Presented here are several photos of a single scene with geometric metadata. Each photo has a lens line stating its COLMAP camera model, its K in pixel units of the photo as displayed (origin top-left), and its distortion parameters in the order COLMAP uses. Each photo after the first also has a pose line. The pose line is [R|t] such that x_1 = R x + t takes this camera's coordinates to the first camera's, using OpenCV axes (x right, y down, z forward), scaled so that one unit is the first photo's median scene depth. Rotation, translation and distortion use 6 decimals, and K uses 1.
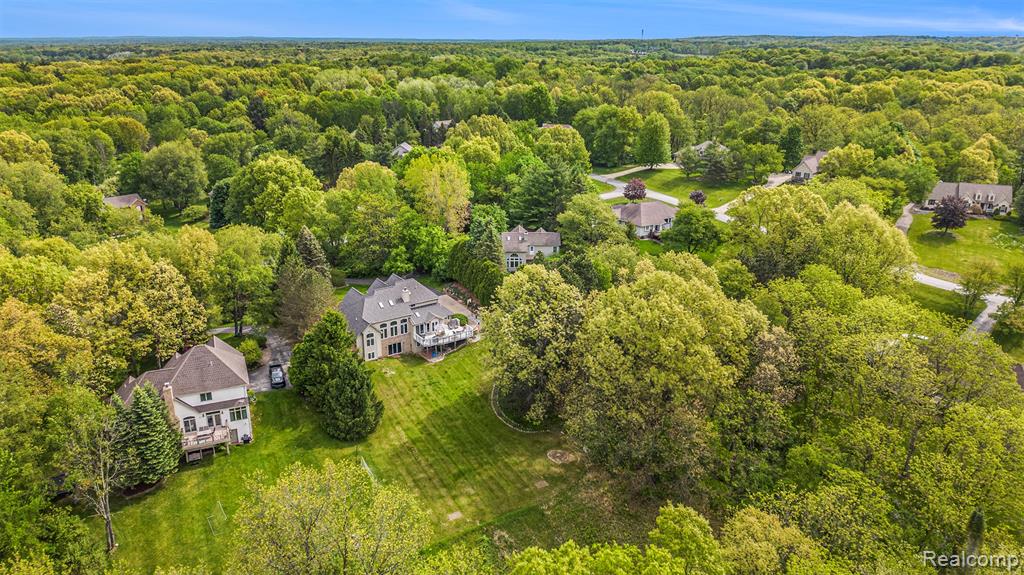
lens RADIAL K [[712.3, 0, 512.0], [0, 712.3, 280.7], [0, 0, 1]] dist [0.048855, -0.044181]
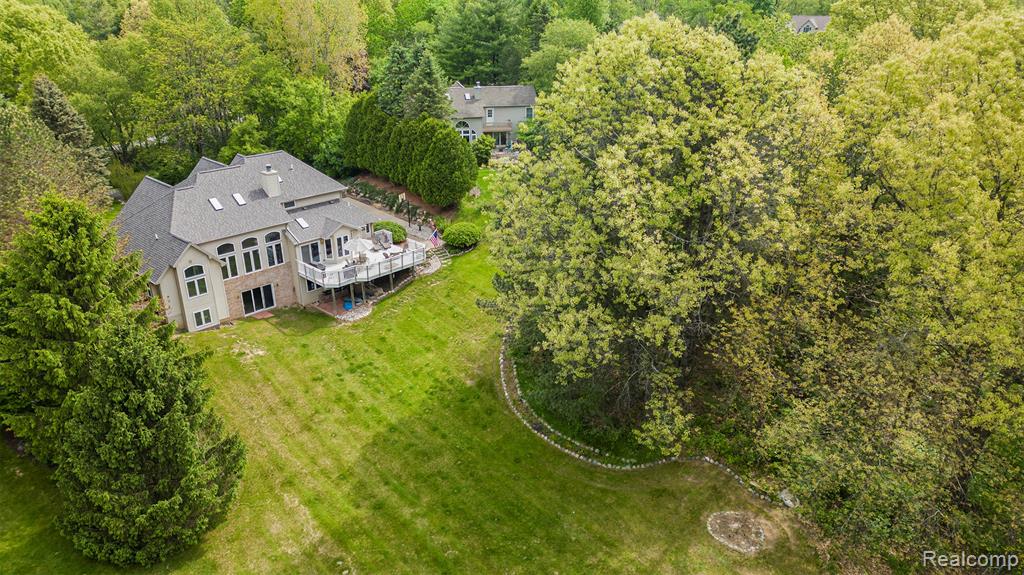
lens RADIAL K [[712.3, 0, 519.9], [0, 712.3, 298.1], [0, 0, 1]] dist [0.048855, -0.044181]
pose [[0.978164, -0.082050, 0.190951, -0.091149], [0.064730, 0.993347, 0.095248, 0.063936], [-0.197496, -0.080808, 0.976967, 0.538059]]
